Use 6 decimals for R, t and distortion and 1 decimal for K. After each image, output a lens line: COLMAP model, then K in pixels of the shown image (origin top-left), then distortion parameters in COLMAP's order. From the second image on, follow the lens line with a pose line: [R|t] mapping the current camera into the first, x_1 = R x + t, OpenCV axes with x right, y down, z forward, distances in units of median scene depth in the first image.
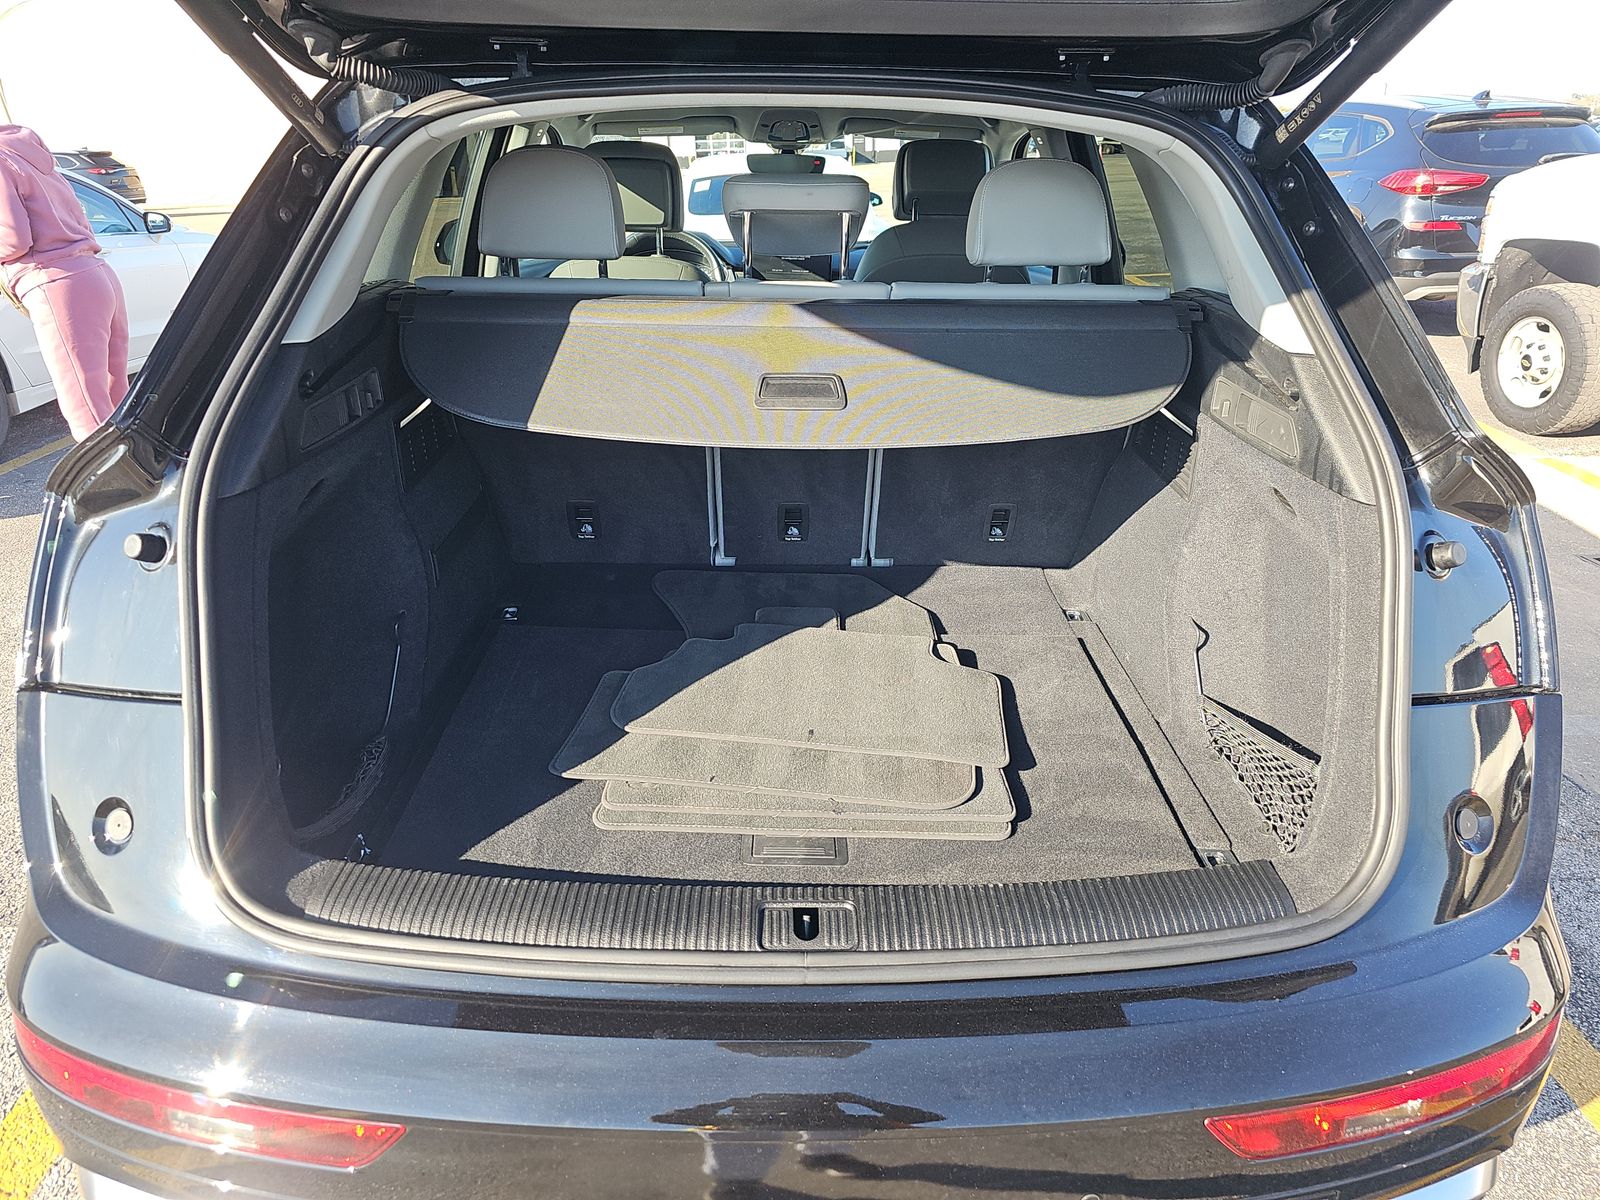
lens RADIAL K [[1082.7, 0, 800.0], [0, 1082.7, 600.0], [0, 0, 1]] dist [-0.007886, -0.011253]
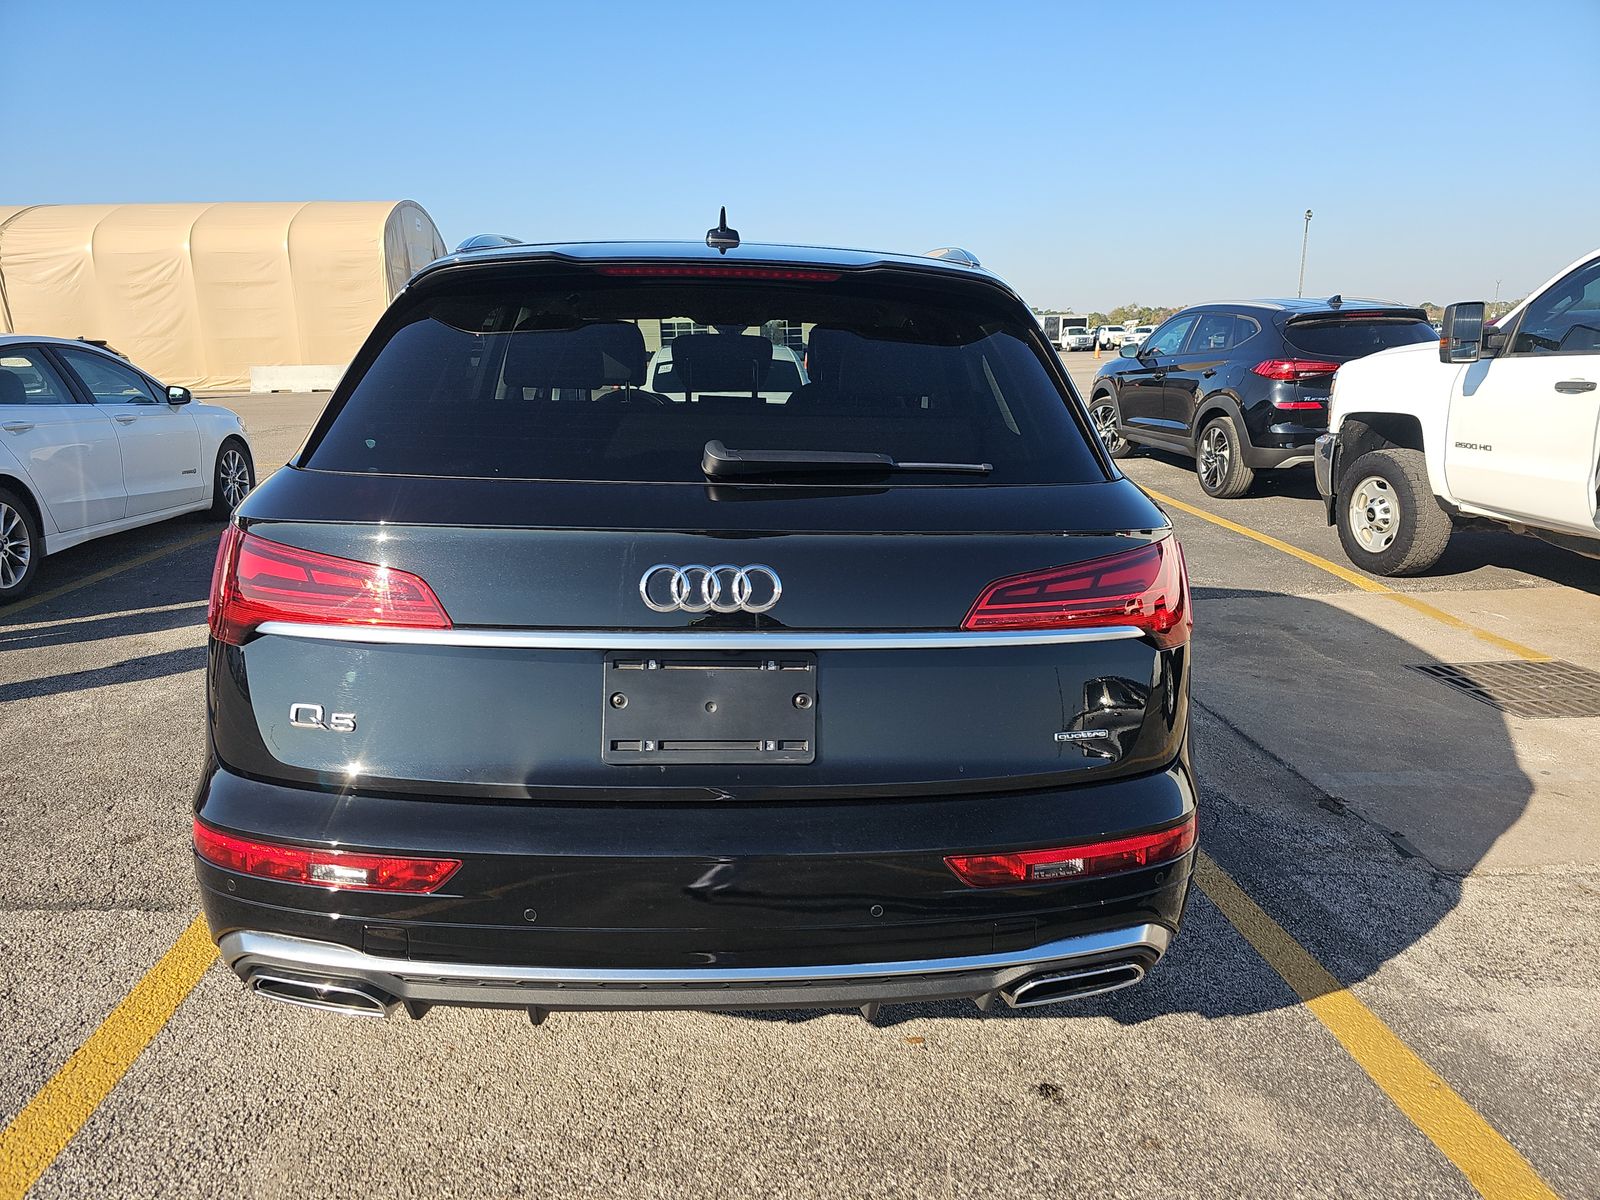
lens RADIAL K [[1082.7, 0, 800.0], [0, 1082.7, 600.0], [0, 0, 1]] dist [-0.007886, -0.011253]
pose [[0.999404, 0.000352, 0.034516, 0.014919], [0.005340, 0.986332, -0.164684, 0.057752], [-0.034102, 0.164770, 0.985742, -0.113395]]
